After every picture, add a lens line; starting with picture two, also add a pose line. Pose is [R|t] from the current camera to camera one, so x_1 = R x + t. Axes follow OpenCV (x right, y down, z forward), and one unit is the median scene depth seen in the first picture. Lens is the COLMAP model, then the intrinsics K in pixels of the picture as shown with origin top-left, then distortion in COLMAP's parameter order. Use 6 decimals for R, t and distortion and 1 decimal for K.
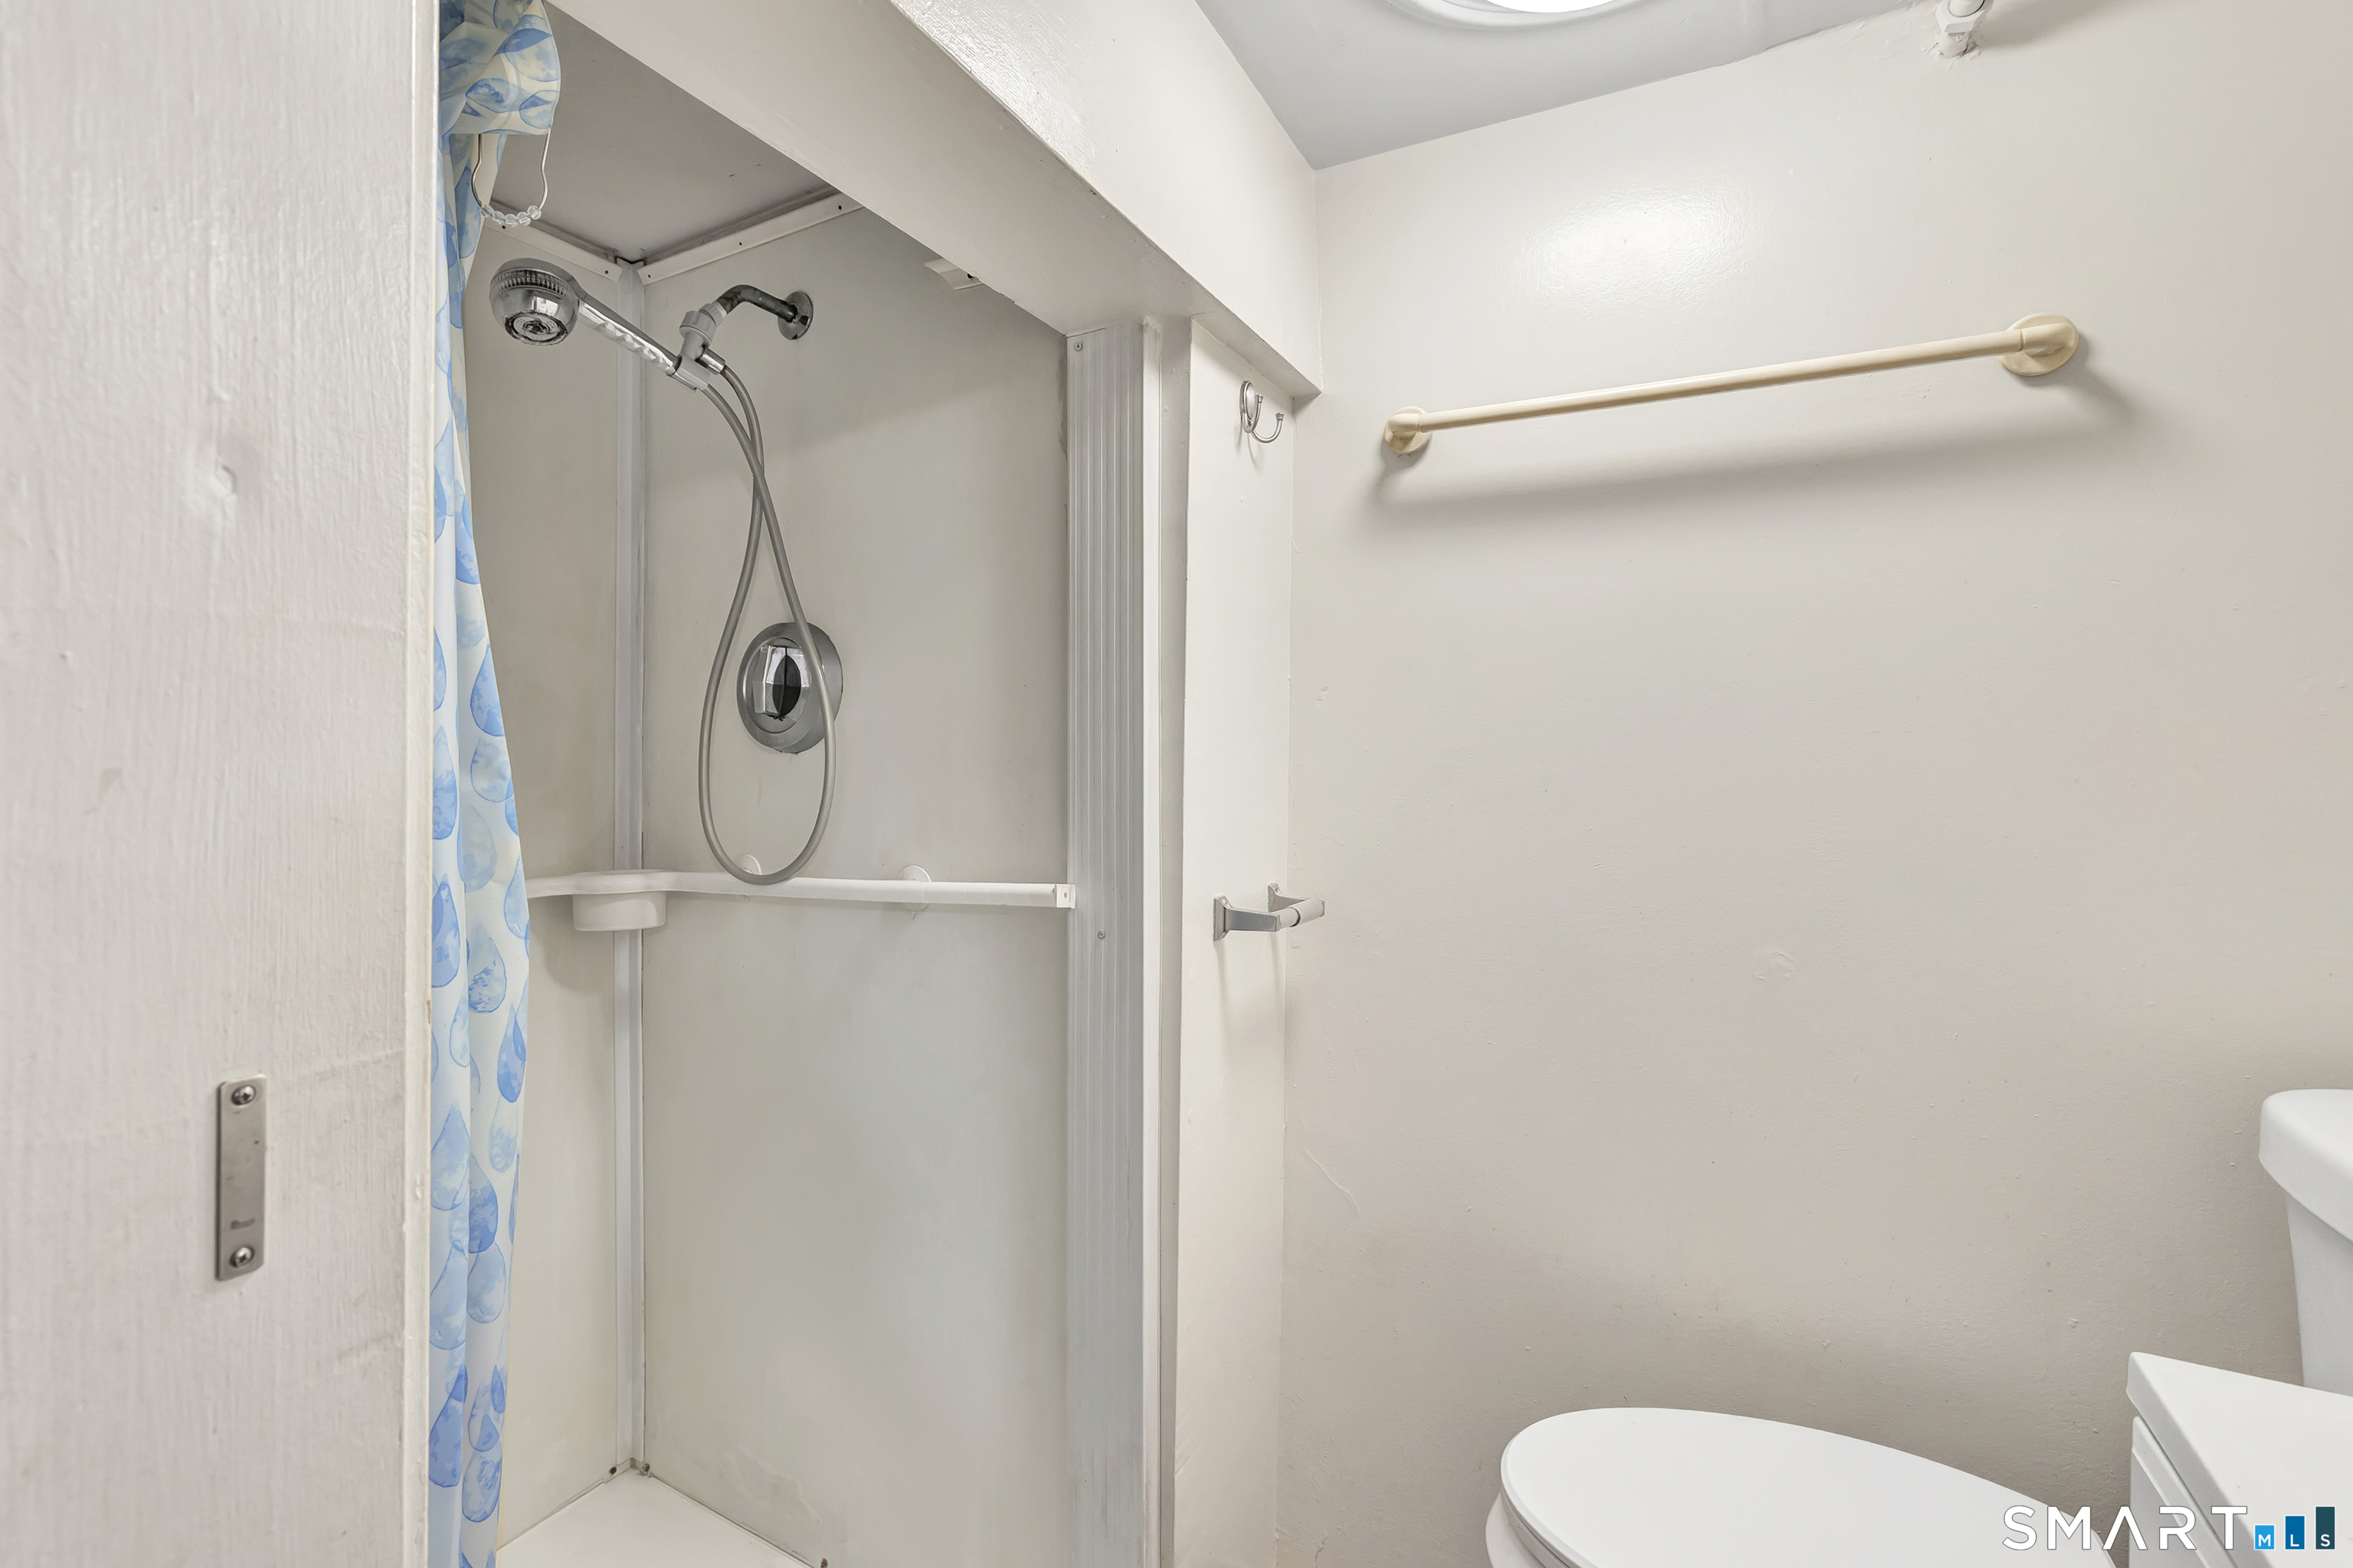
lens RADIAL K [[1086.7, 0, 1051.7], [0, 1086.7, 814.4], [0, 0, 1]] dist [0.003335, 0.000141]
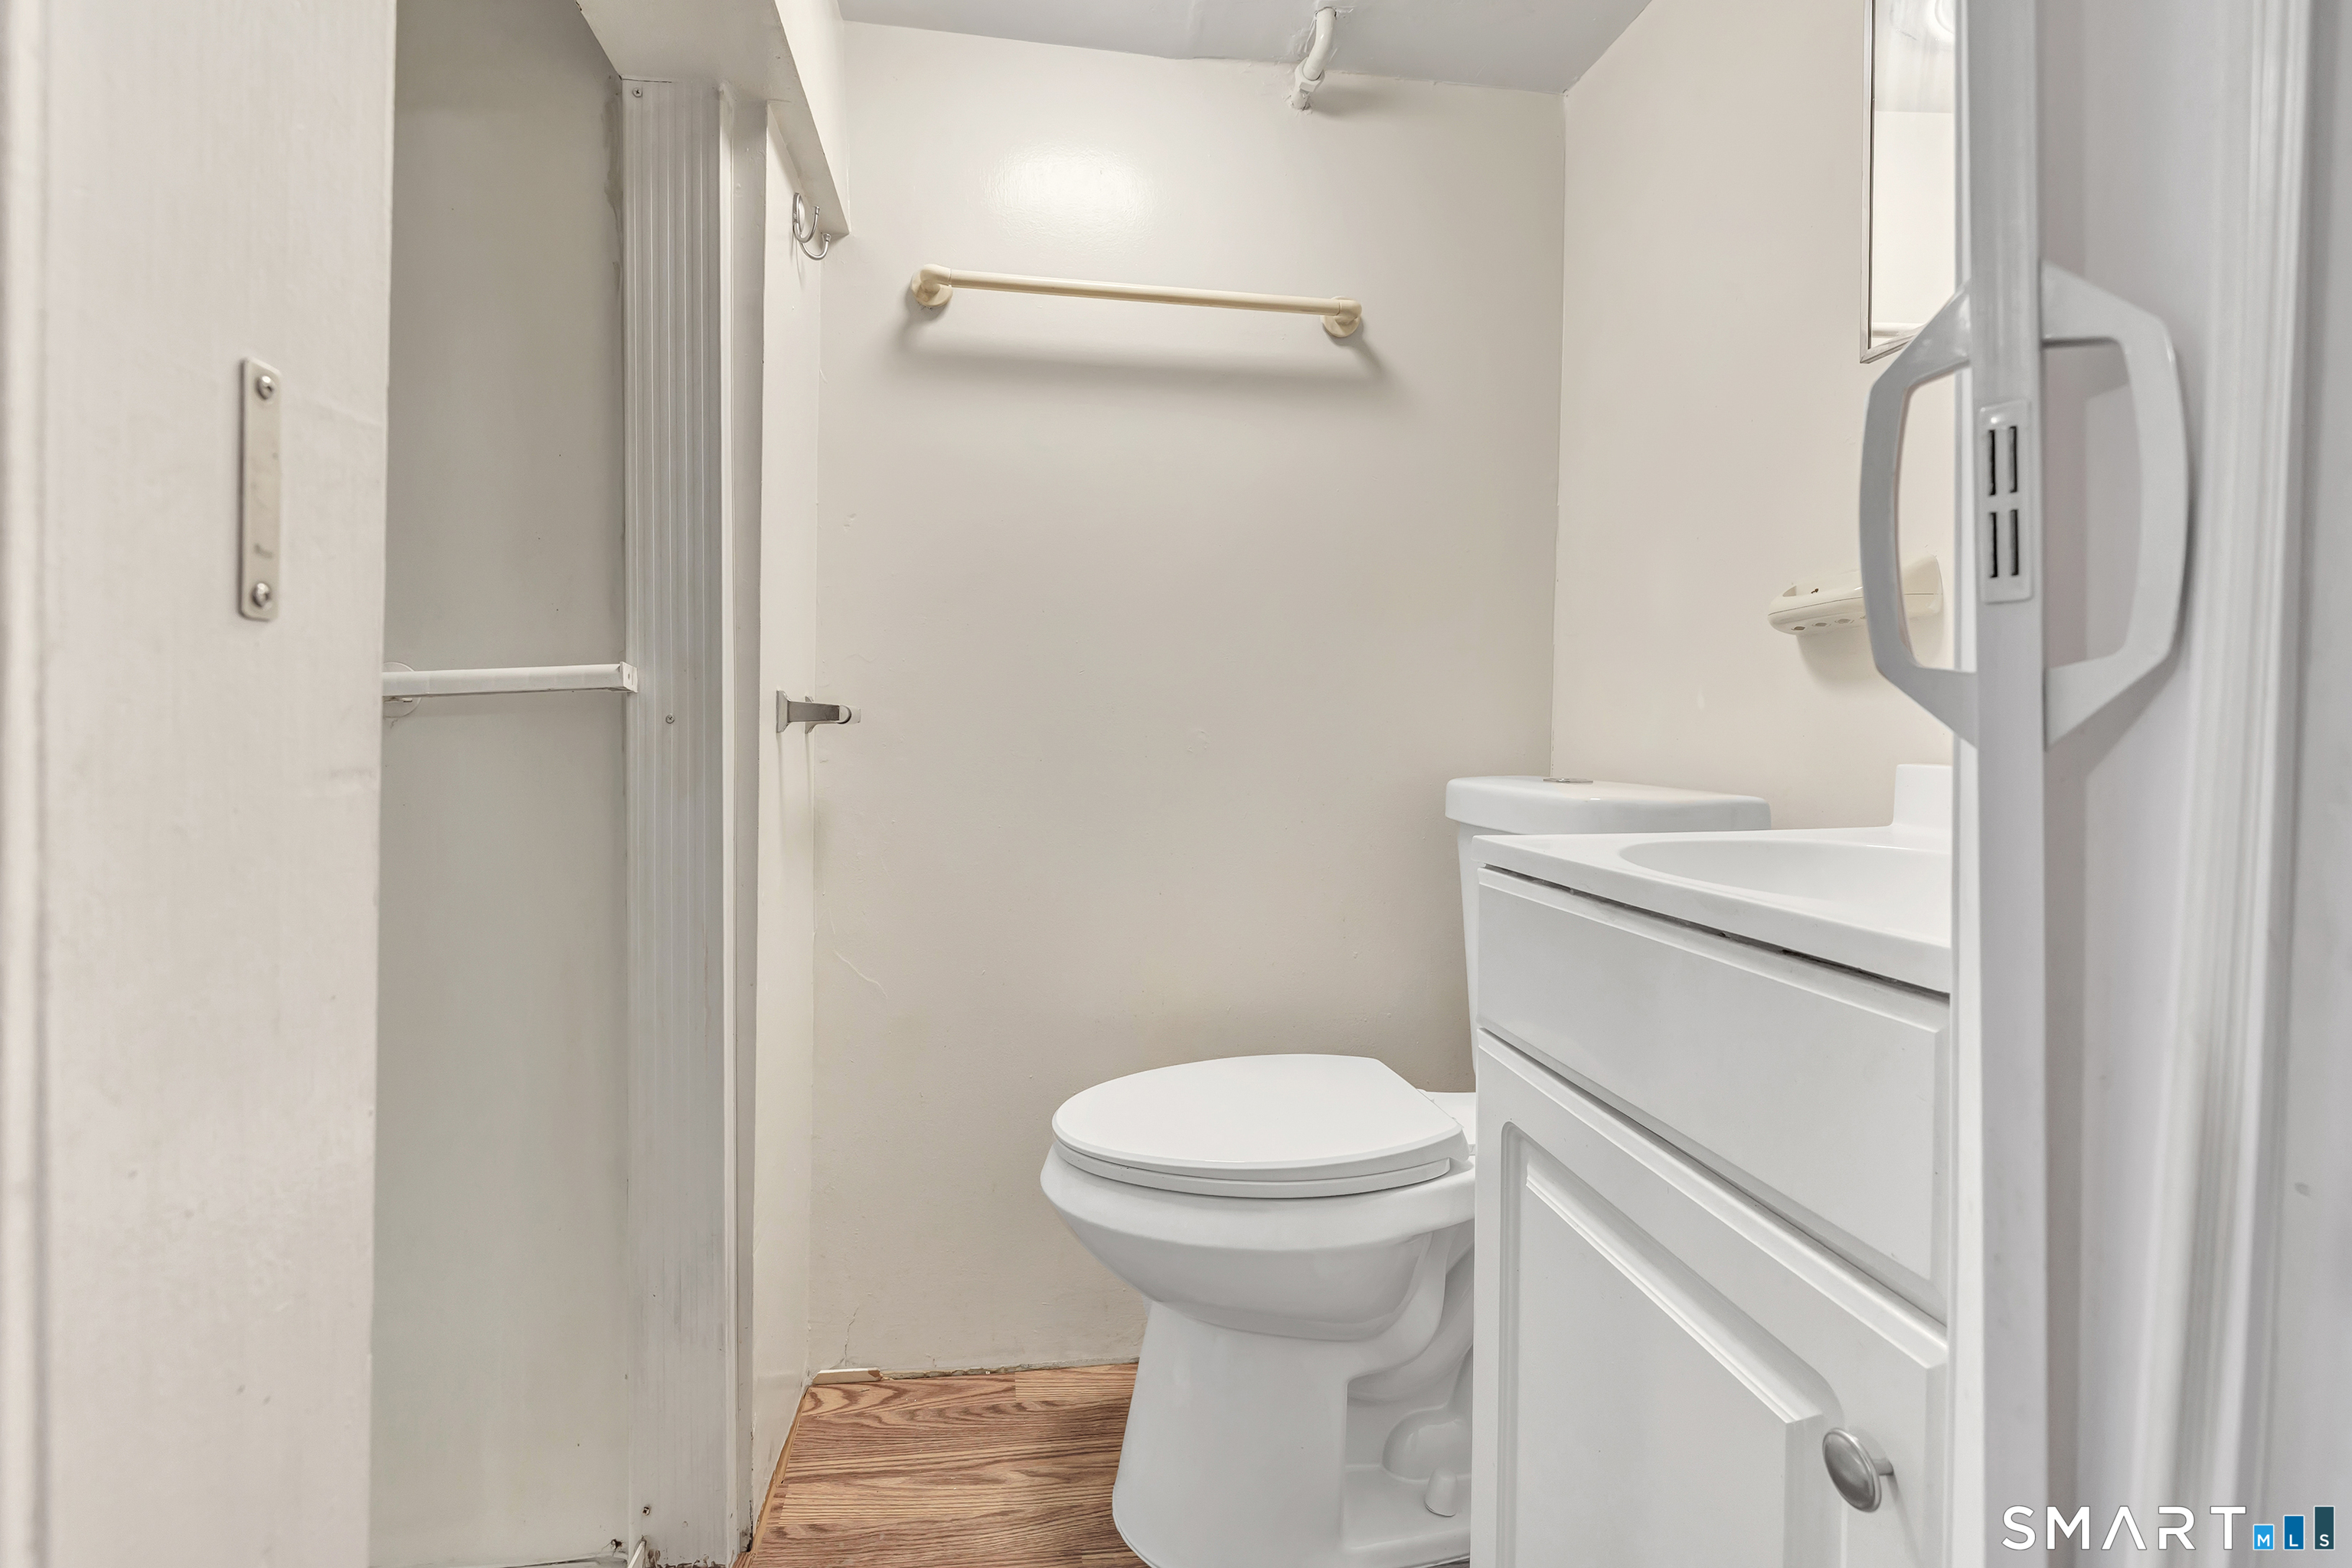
lens RADIAL K [[1041.7, 0, 1154.5], [0, 1041.7, 764.2], [0, 0, 1]] dist [-0.000088, 0.000040]
pose [[0.784422, -0.025043, 0.619722, -0.195430], [0.017812, 0.999682, 0.017852, 0.144865], [-0.619972, -0.002965, 0.784618, 0.004123]]
